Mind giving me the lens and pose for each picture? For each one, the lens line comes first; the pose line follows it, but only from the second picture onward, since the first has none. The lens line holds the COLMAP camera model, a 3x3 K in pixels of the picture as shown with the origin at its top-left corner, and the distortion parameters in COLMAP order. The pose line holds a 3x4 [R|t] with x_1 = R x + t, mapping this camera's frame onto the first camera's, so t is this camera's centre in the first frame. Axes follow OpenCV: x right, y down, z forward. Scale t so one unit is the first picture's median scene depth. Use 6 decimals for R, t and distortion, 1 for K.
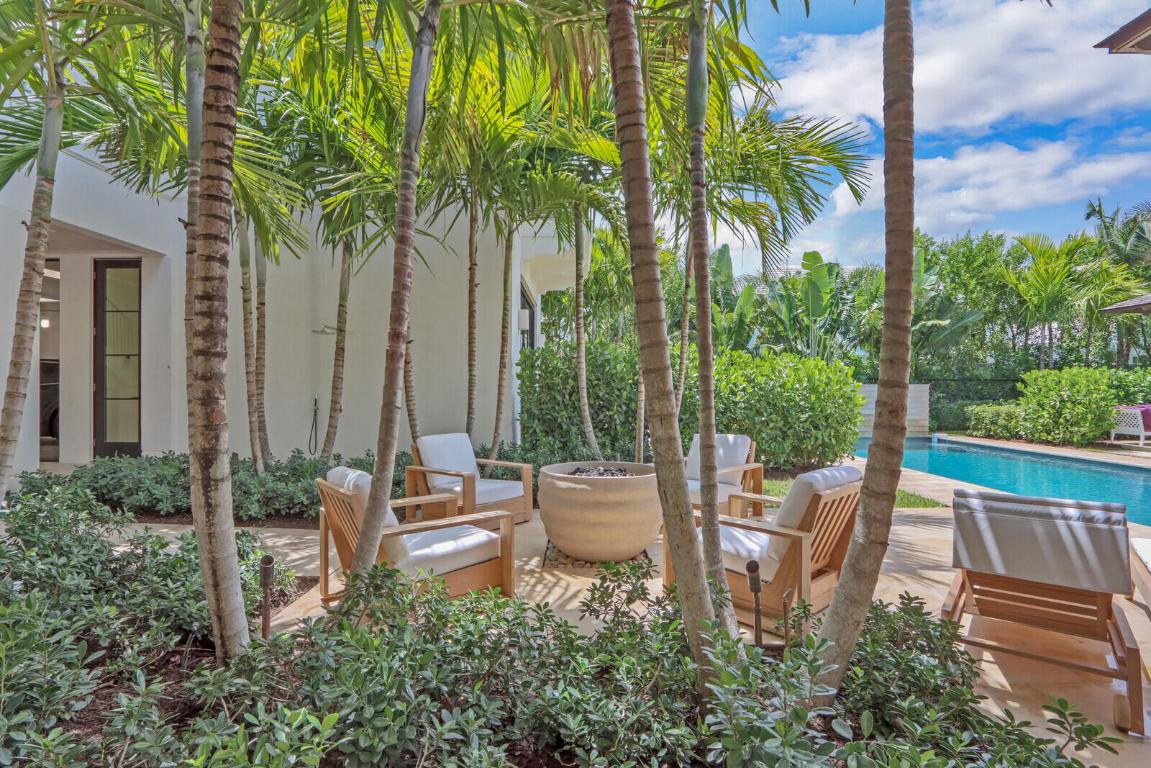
lens RADIAL K [[574.1, 0, 575.3], [0, 574.1, 391.6], [0, 0, 1]] dist [-0.000286, -0.000503]
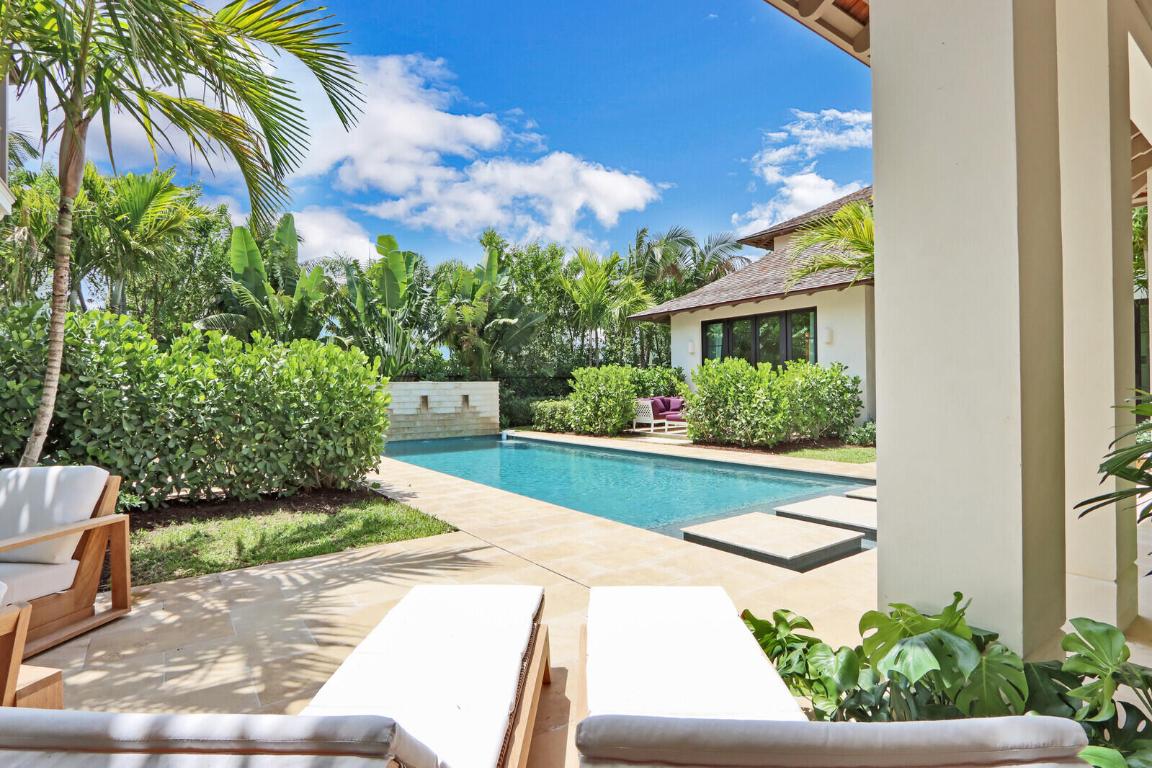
lens RADIAL K [[574.6, 0, 575.8], [0, 574.6, 391.6], [0, 0, 1]] dist [-0.000286, -0.000503]
pose [[0.809585, -0.015062, 0.586809, 0.133735], [0.016354, 0.999861, 0.003101, 0.004051], [-0.586775, 0.007086, 0.809719, 0.108347]]
